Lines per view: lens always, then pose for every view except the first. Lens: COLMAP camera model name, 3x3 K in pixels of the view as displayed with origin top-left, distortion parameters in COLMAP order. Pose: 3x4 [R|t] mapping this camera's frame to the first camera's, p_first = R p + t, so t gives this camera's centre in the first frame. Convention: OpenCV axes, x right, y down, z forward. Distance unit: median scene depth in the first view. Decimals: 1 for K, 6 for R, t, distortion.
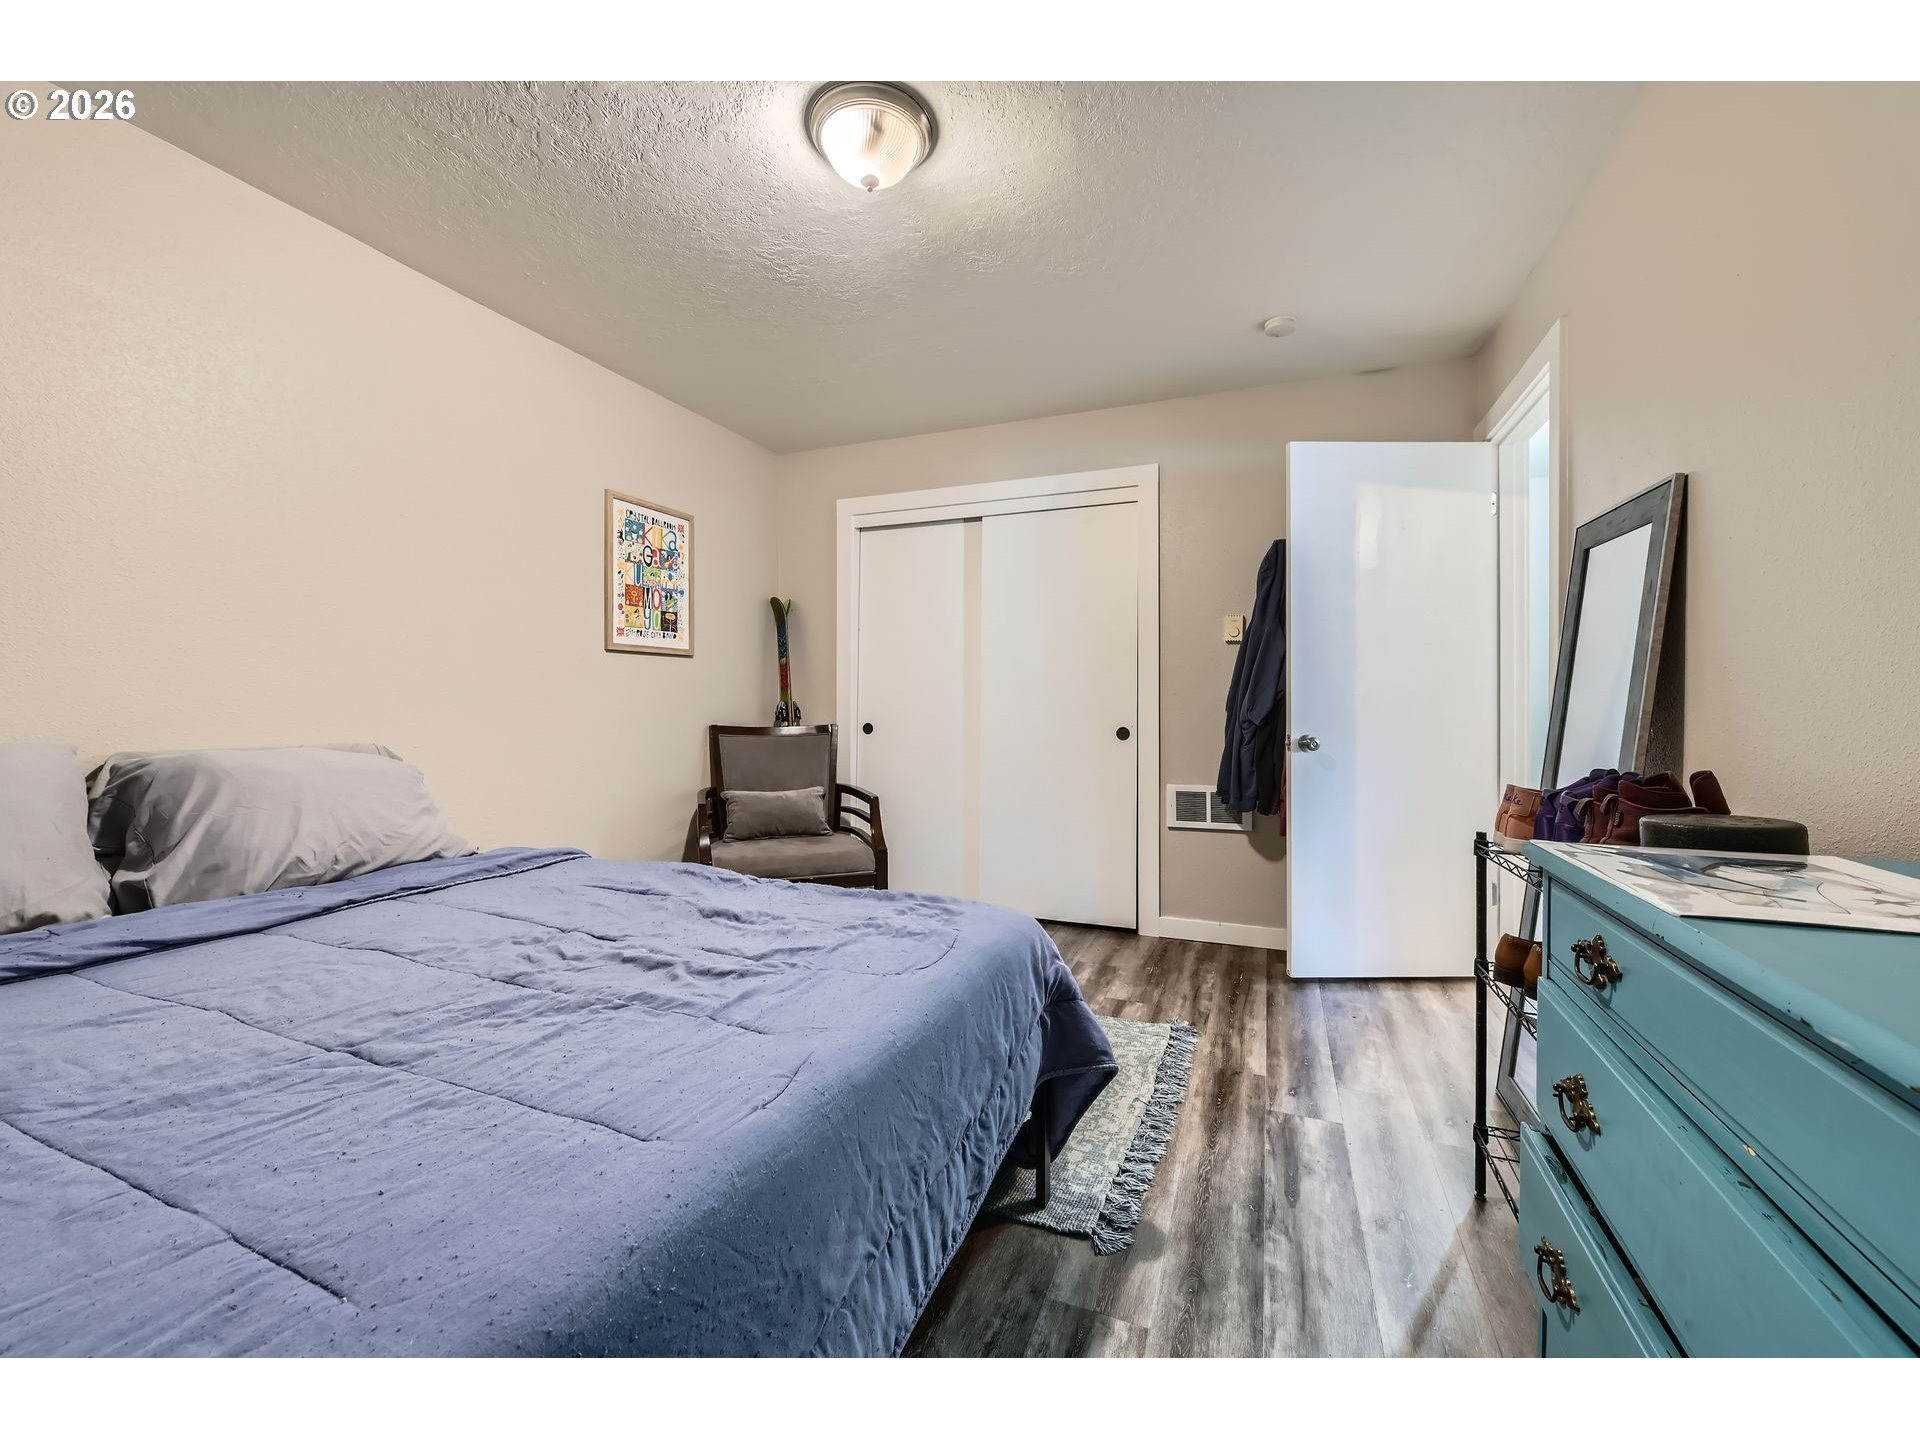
lens RADIAL K [[778.1, 0, 950.5], [0, 778.1, 704.0], [0, 0, 1]] dist [-0.009837, -0.000427]
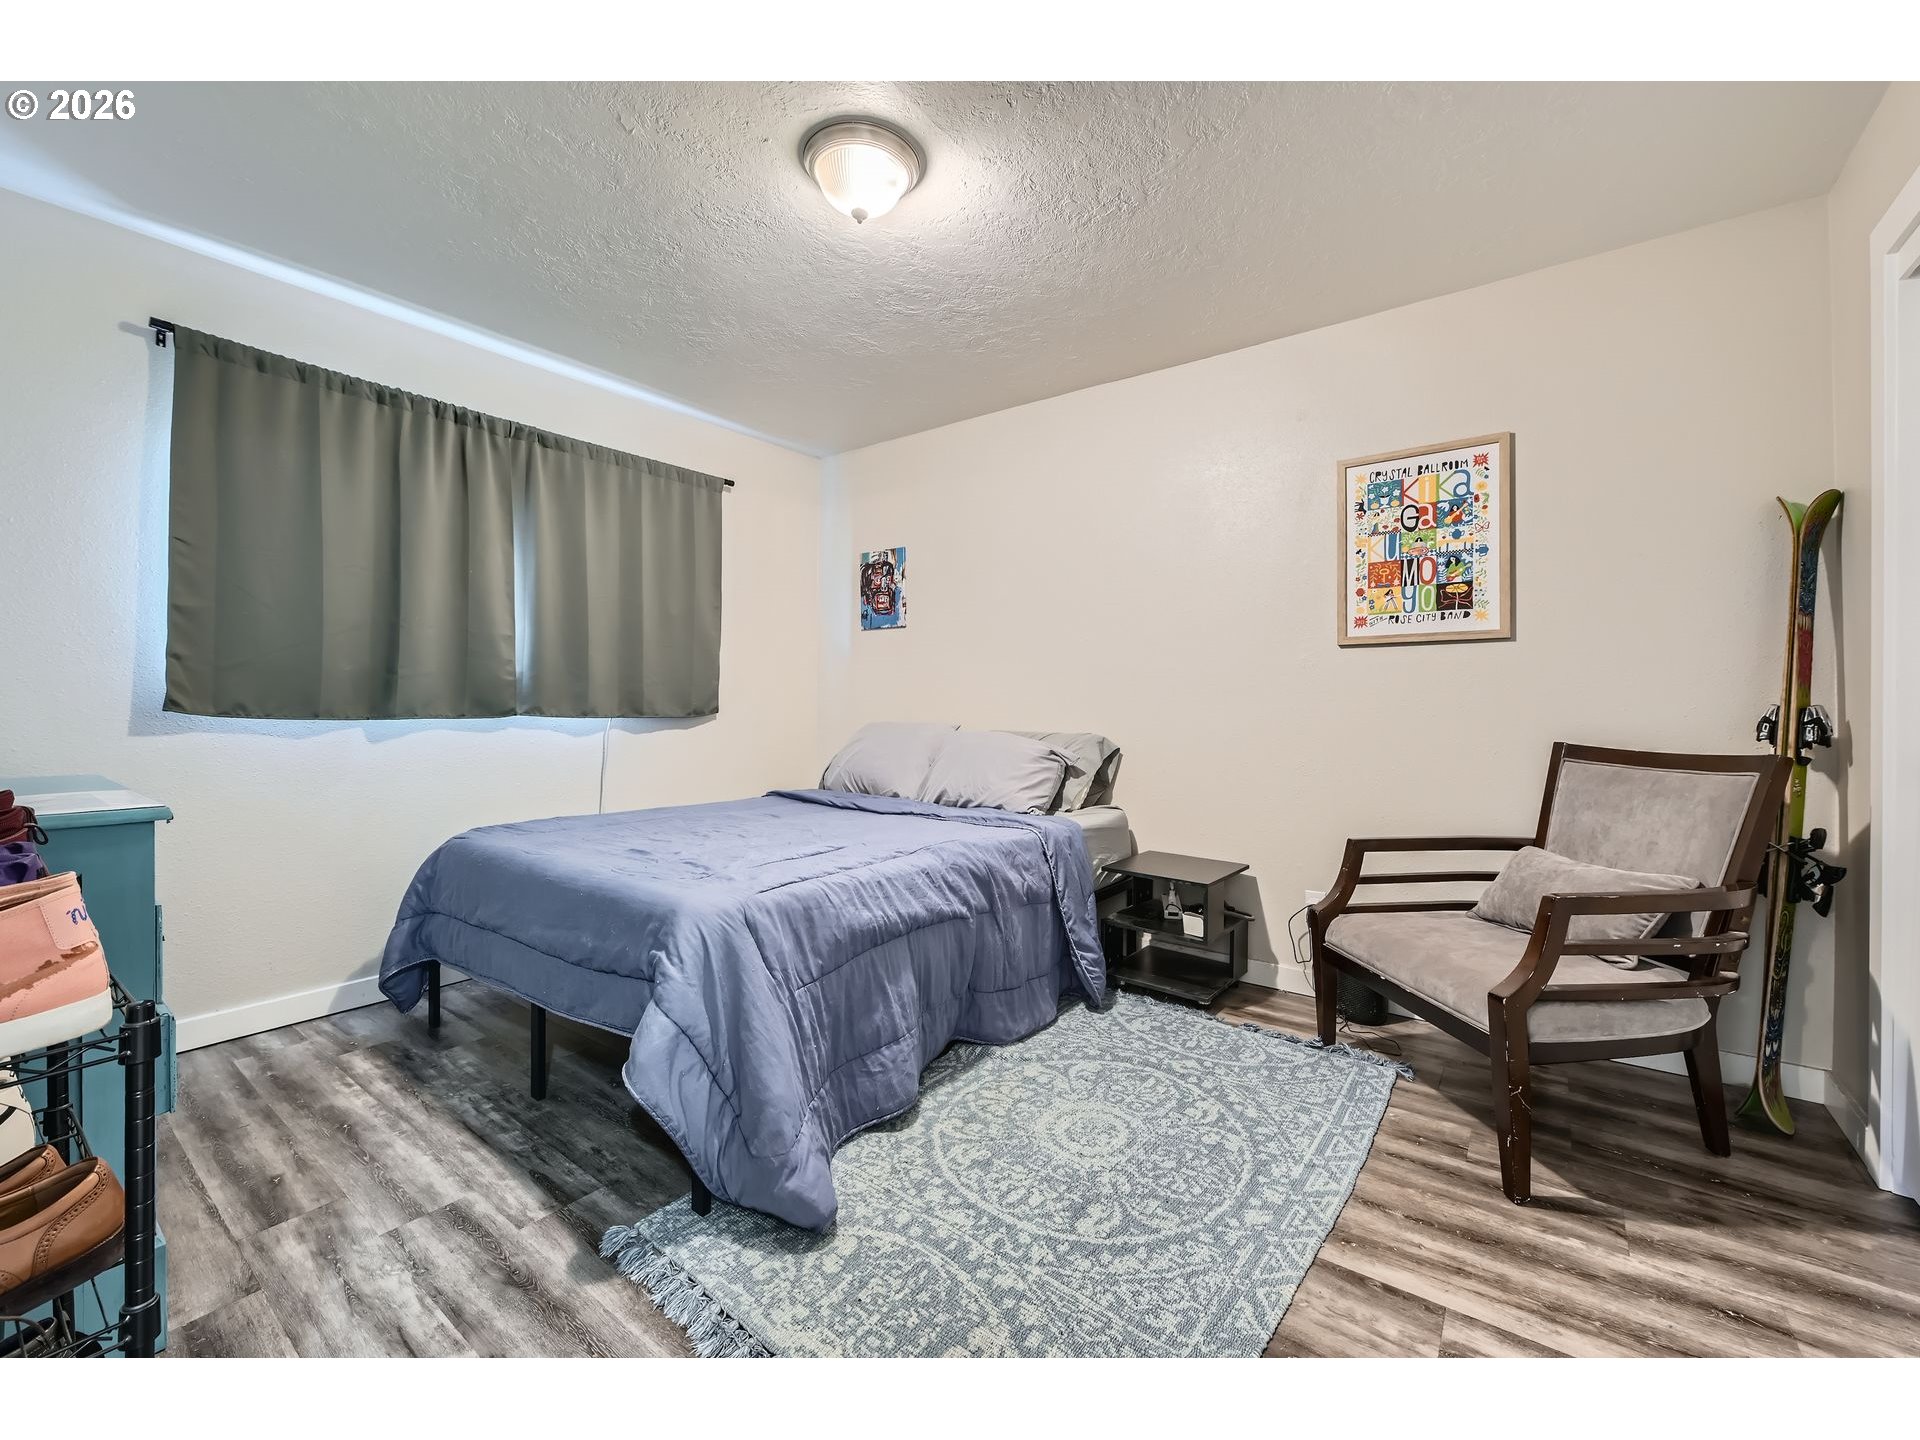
lens RADIAL K [[778.1, 0, 950.5], [0, 778.1, 704.0], [0, 0, 1]] dist [-0.009837, -0.000427]
pose [[-0.264578, -0.001191, -0.964364, 0.480542], [-0.004861, 0.999988, 0.000098, -0.002350], [0.964352, 0.004714, -0.264580, 0.761768]]
